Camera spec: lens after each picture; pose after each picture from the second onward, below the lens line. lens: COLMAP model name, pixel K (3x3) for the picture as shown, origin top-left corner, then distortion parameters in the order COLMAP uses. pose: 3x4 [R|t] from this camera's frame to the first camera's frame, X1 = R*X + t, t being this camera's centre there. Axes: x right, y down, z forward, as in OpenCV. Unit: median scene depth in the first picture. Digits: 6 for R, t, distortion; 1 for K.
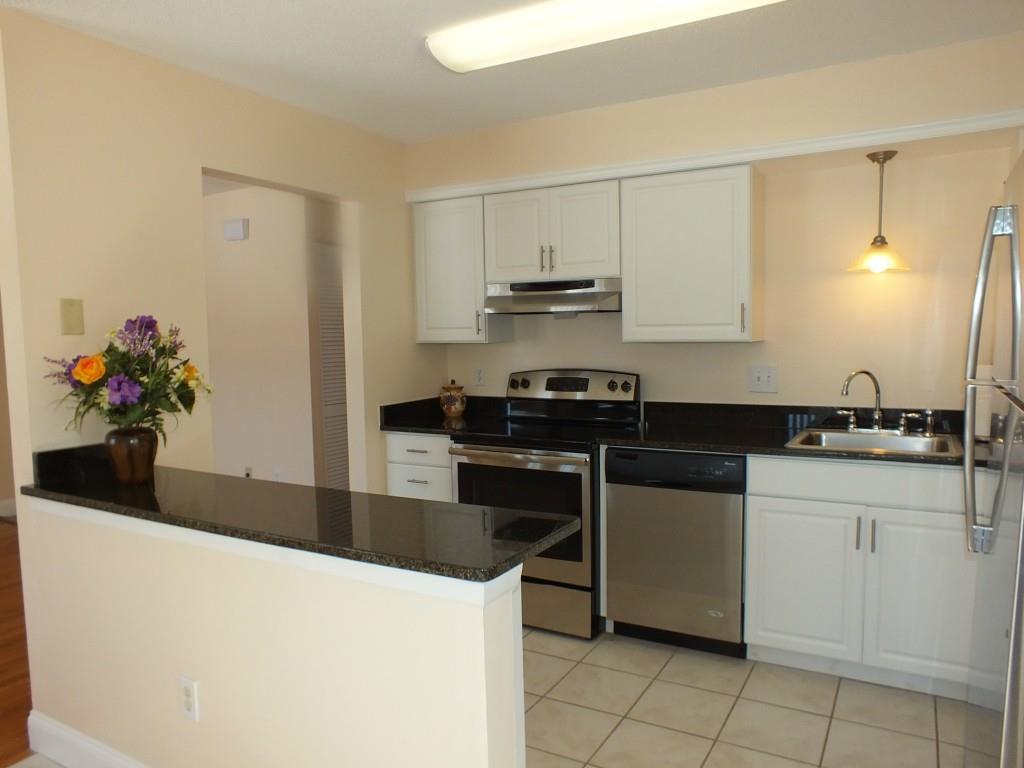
lens RADIAL K [[726.8, 0, 490.3], [0, 726.8, 402.2], [0, 0, 1]] dist [-0.028488, 0.002425]
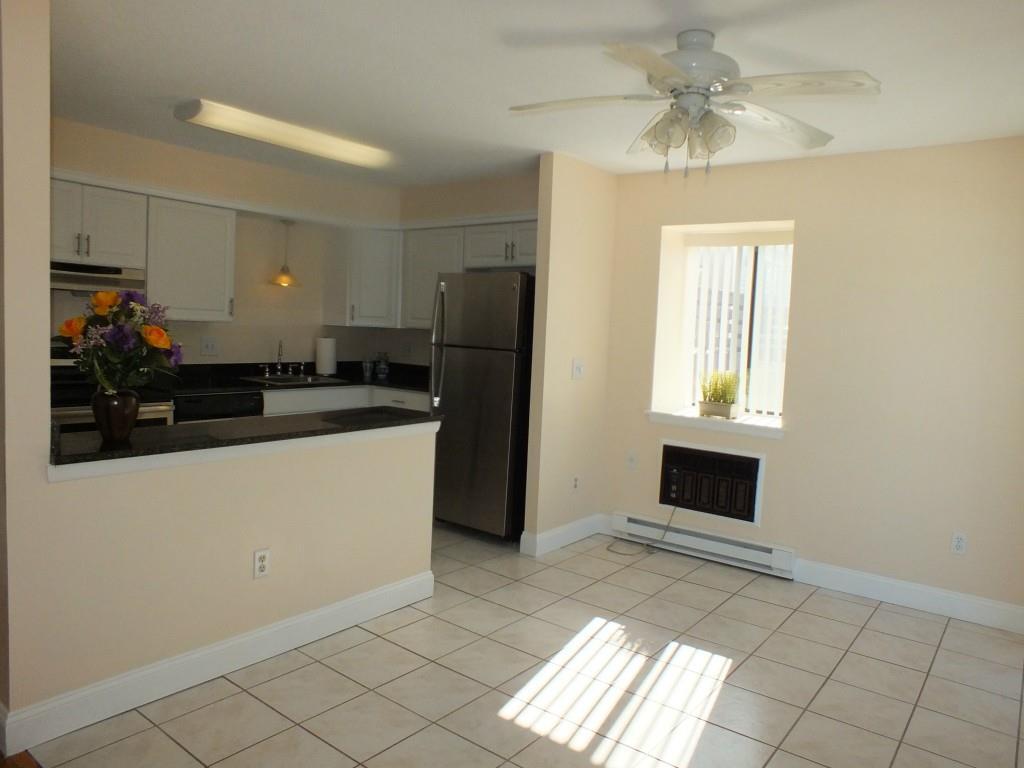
lens RADIAL K [[708.5, 0, 509.5], [0, 708.5, 389.5], [0, 0, 1]] dist [-0.092778, 0.078561]
pose [[0.185681, -0.065878, 0.980399, -1.005791], [0.038613, 0.997469, 0.059712, -0.006139], [-0.981851, 0.026769, 0.187754, 0.133153]]
